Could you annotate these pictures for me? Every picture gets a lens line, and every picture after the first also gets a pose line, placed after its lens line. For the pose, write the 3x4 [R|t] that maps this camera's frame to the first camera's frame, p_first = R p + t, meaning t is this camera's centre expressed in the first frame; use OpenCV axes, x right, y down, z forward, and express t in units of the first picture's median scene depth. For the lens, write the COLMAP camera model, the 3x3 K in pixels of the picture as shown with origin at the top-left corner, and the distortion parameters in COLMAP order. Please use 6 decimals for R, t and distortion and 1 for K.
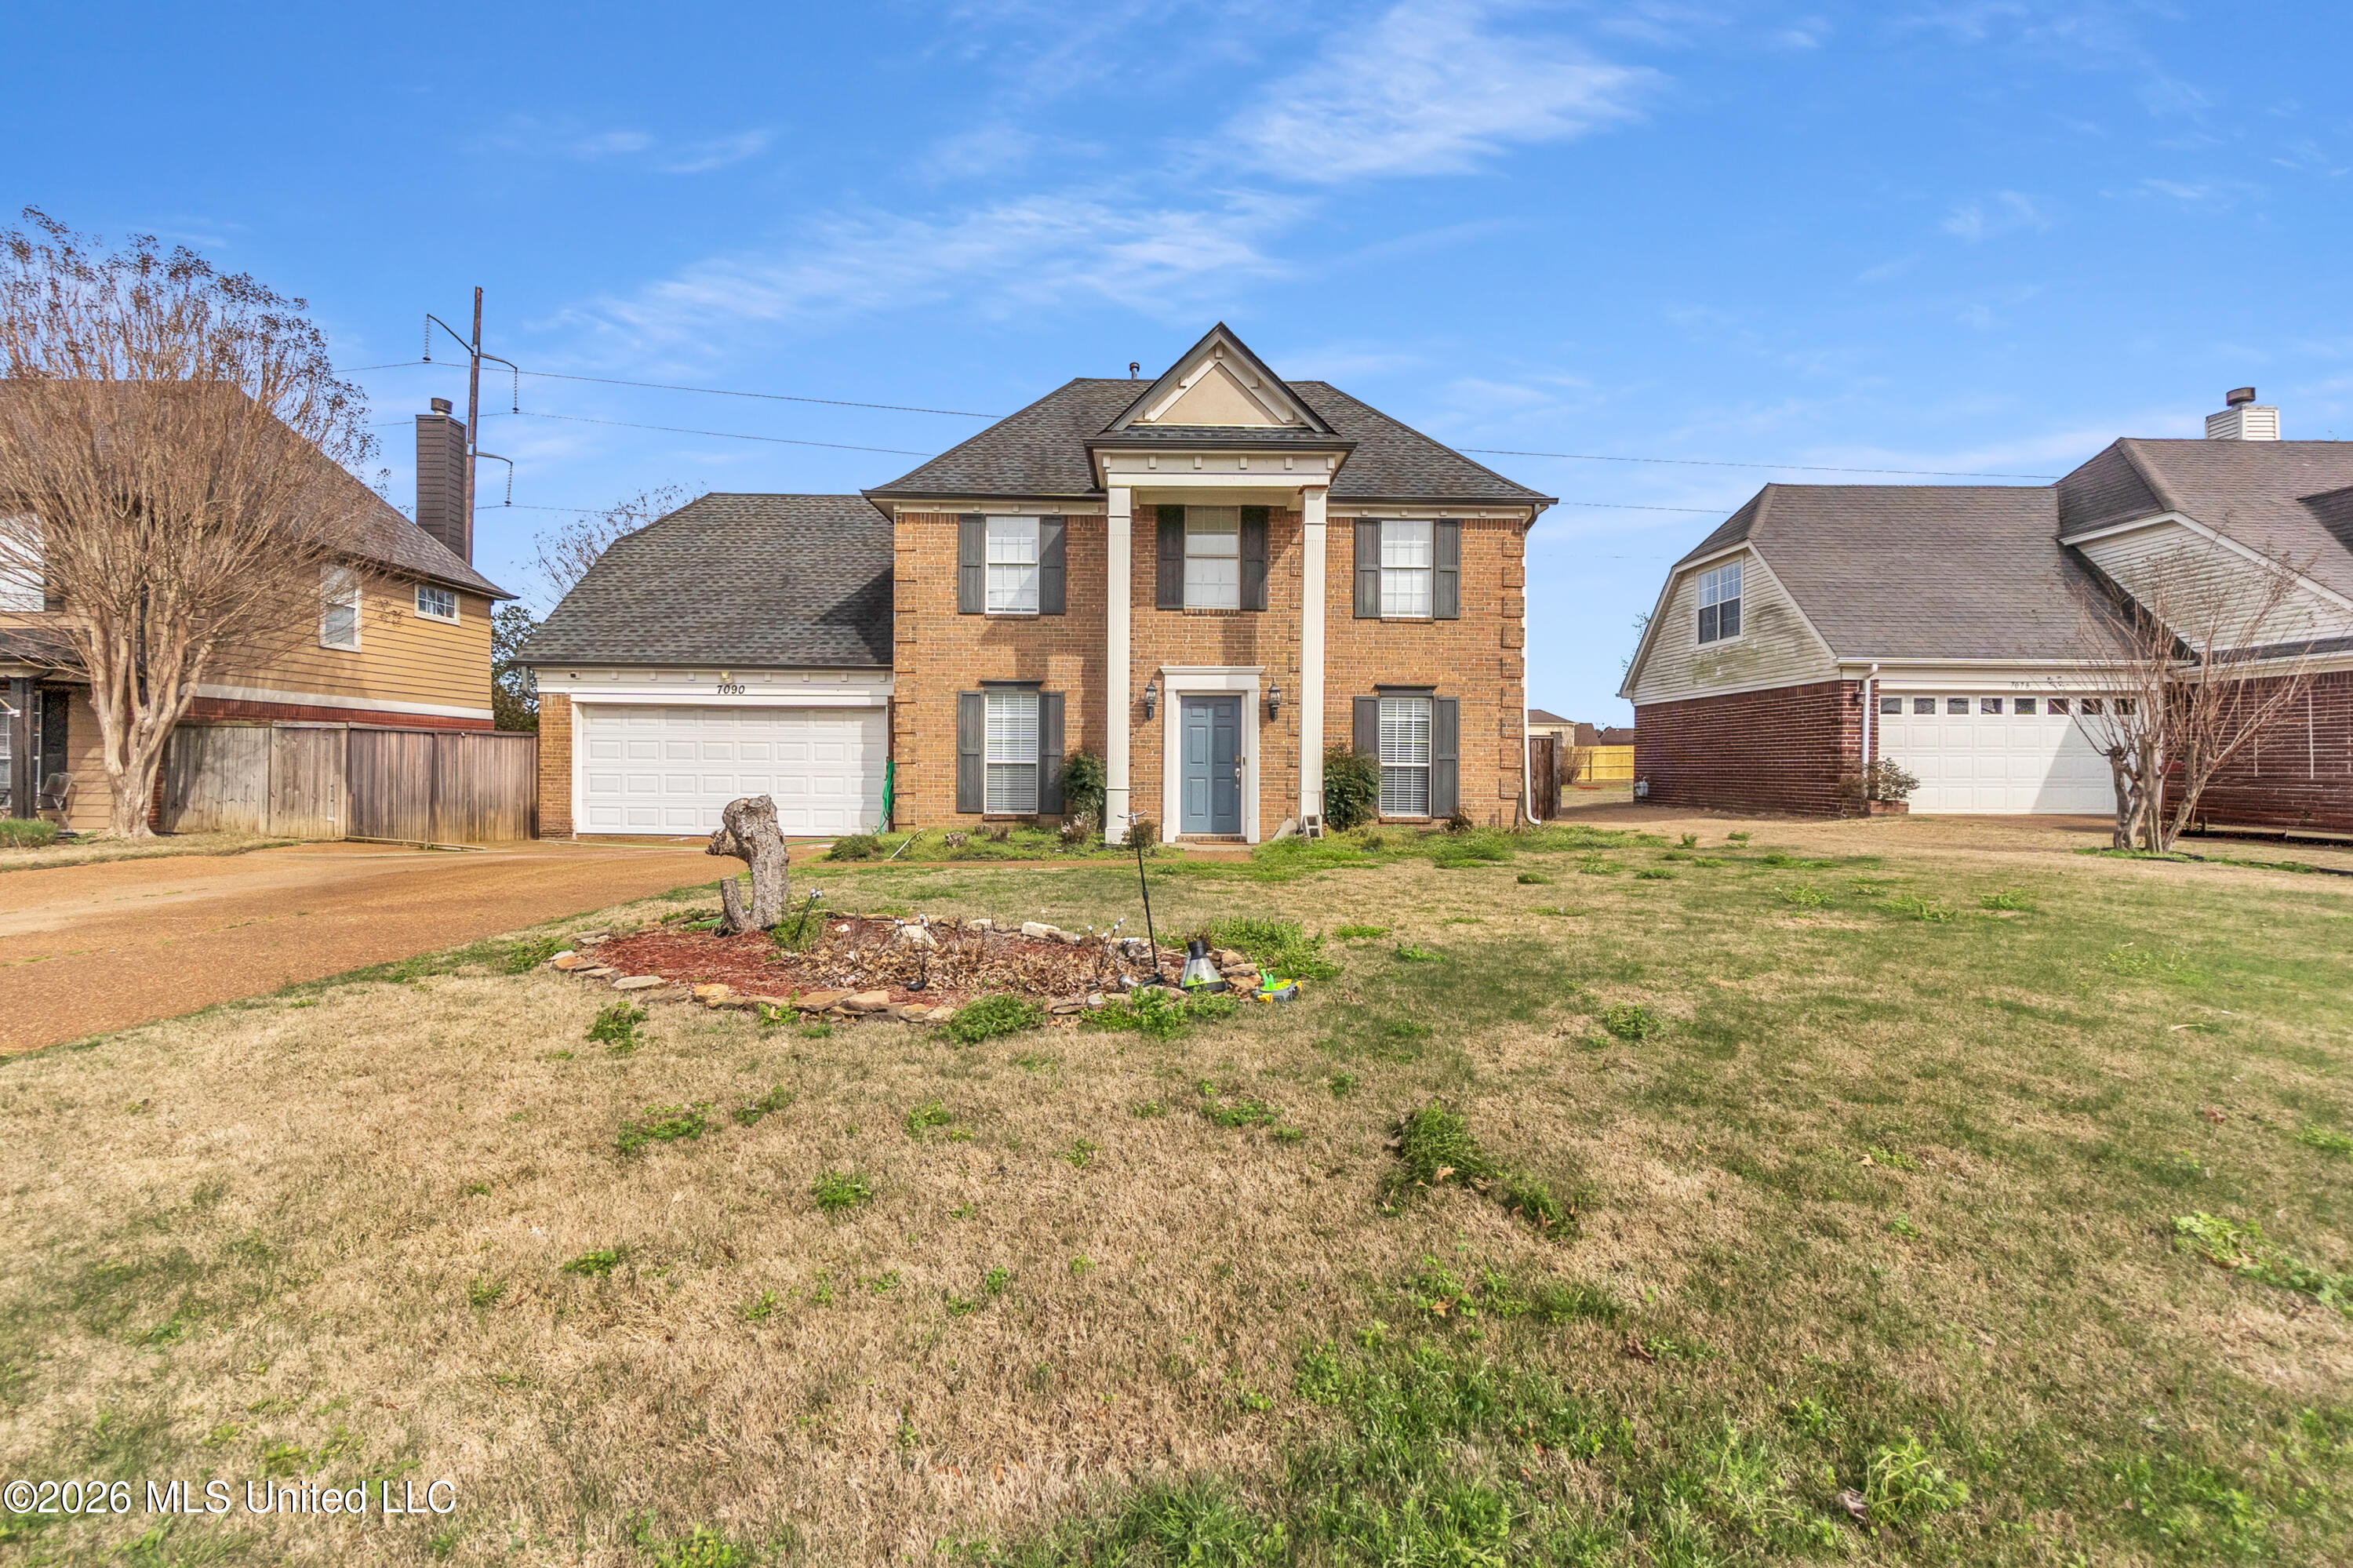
lens RADIAL K [[997.0, 0, 1169.9], [0, 997.0, 774.4], [0, 0, 1]] dist [-0.000333, 0.000003]
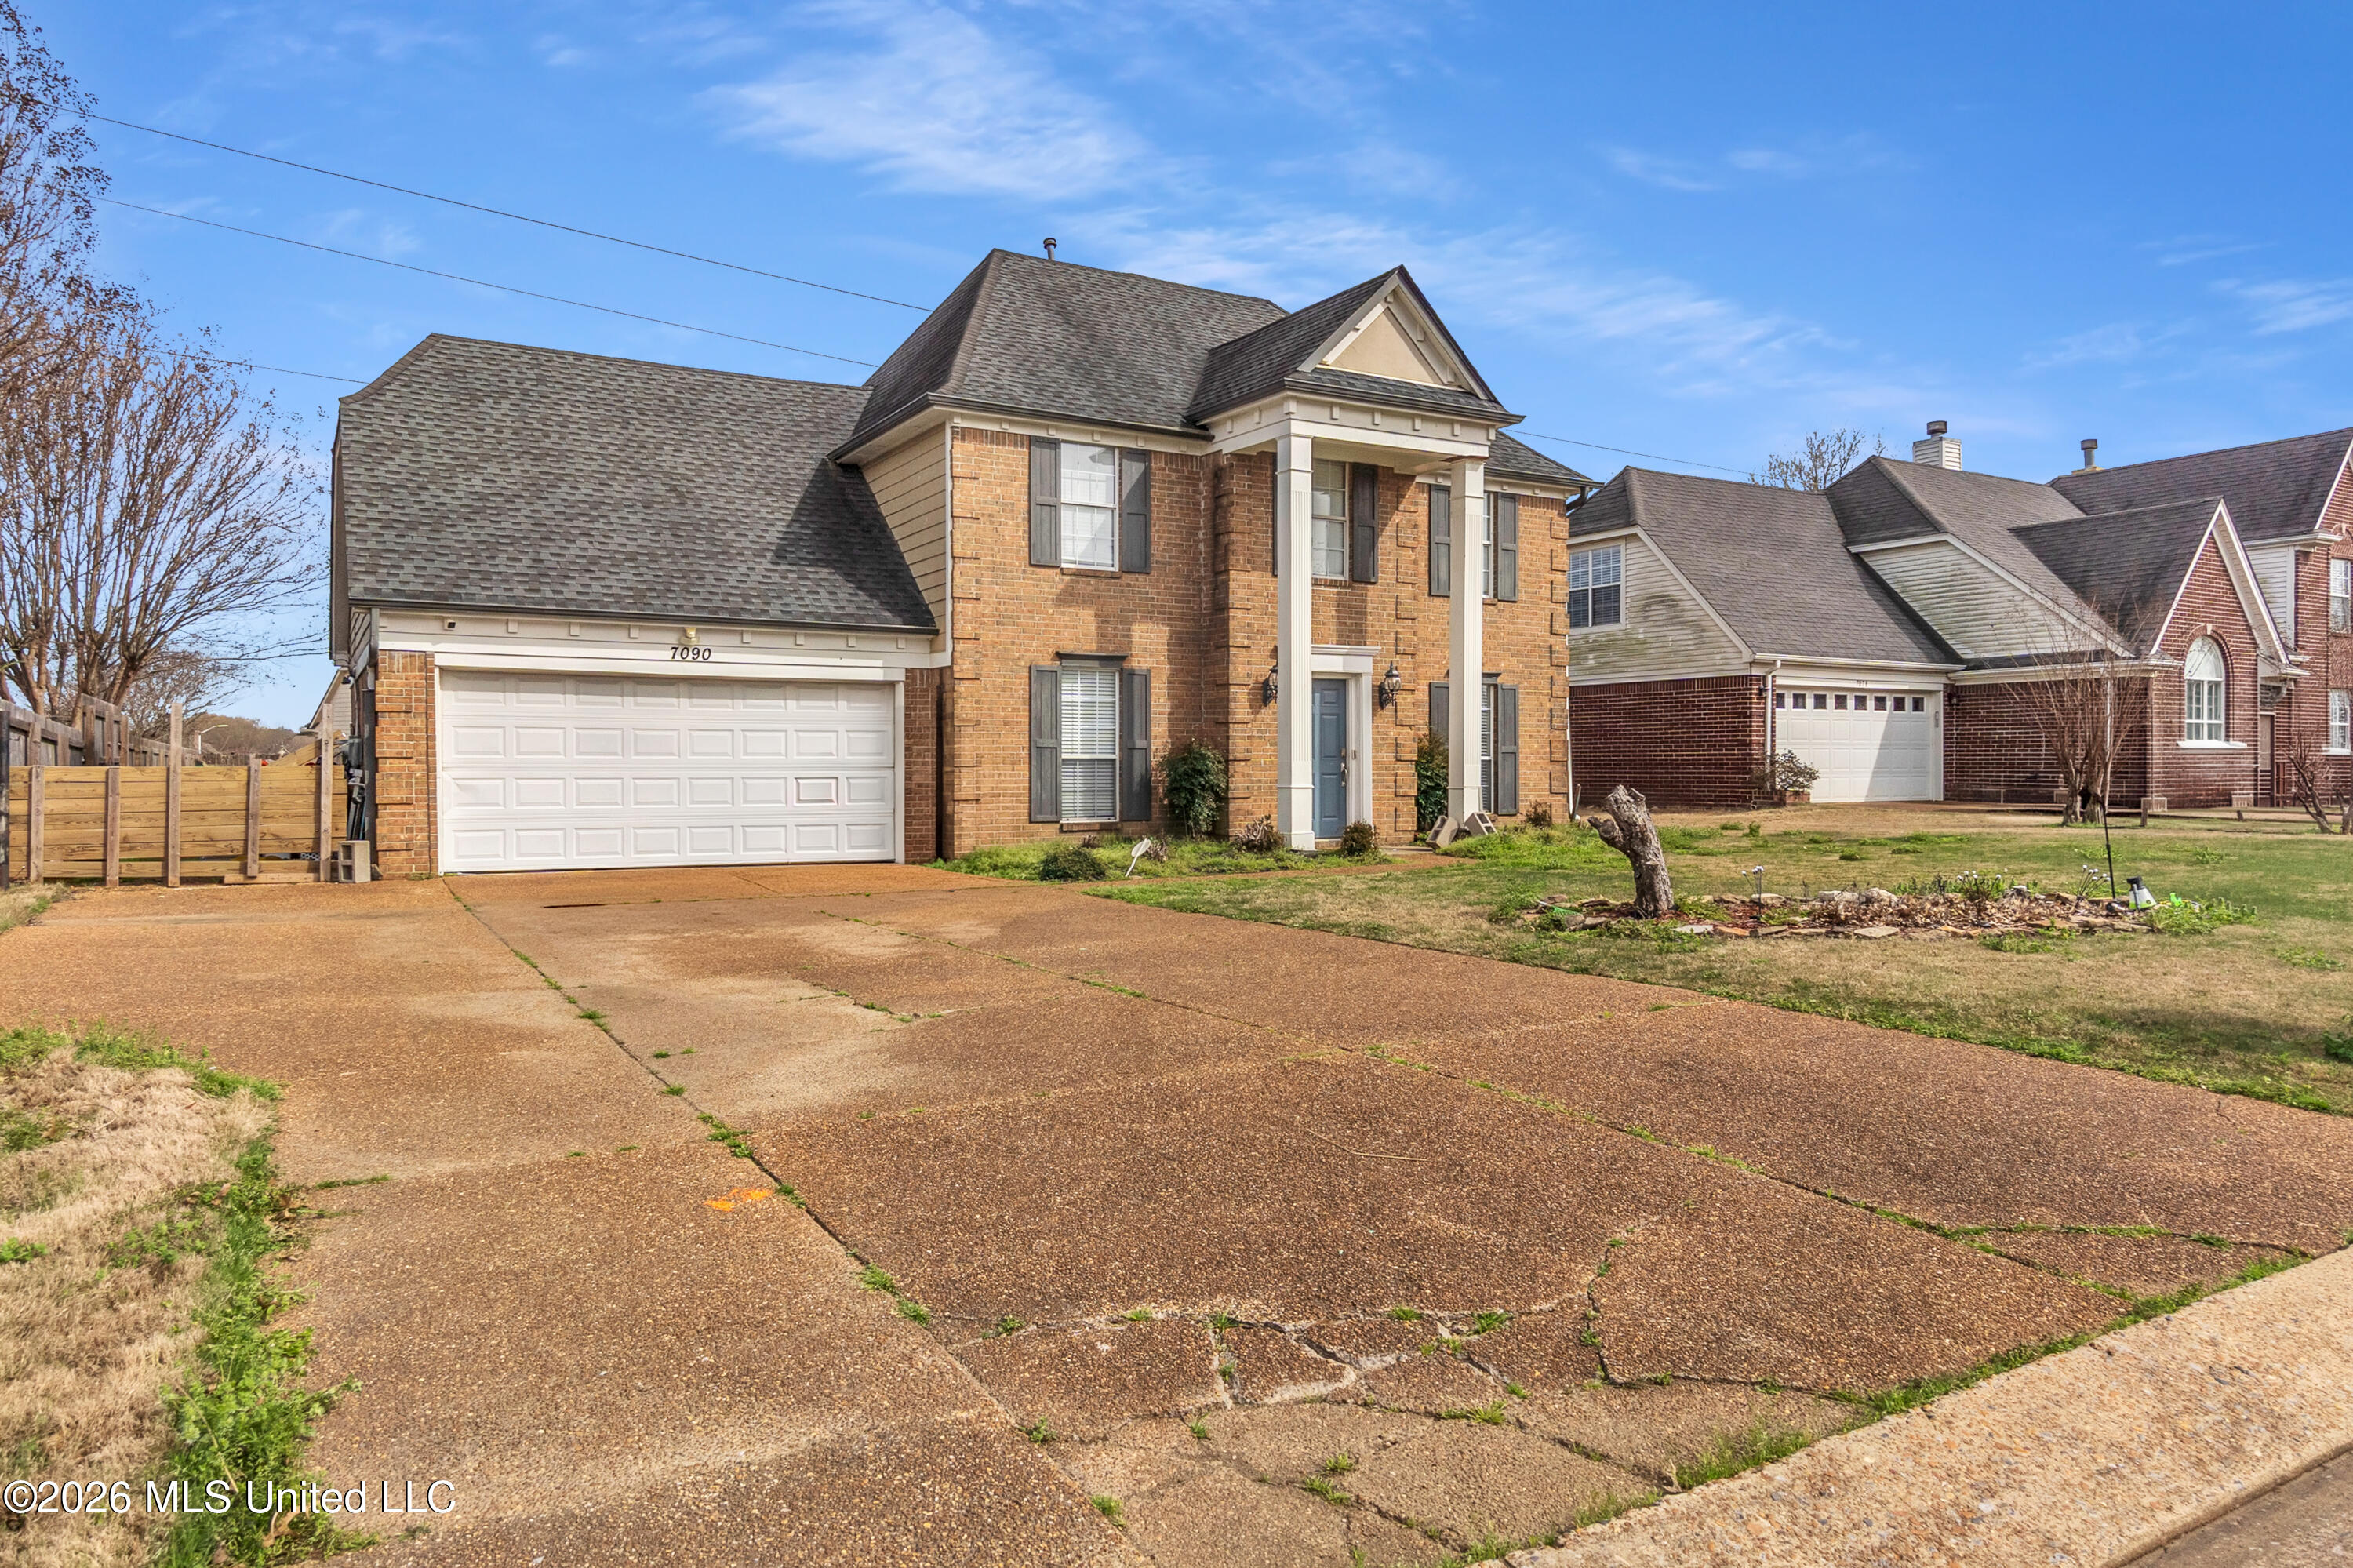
lens RADIAL K [[1497.8, 0, 1178.0], [0, 1497.8, 779.1], [0, 0, 1]] dist [-0.004813, -0.000338]
pose [[0.872447, -0.011384, 0.488576, -0.674785], [0.012749, 0.999919, 0.000531, 0.005325], [-0.488543, 0.005765, 0.872521, -0.066501]]
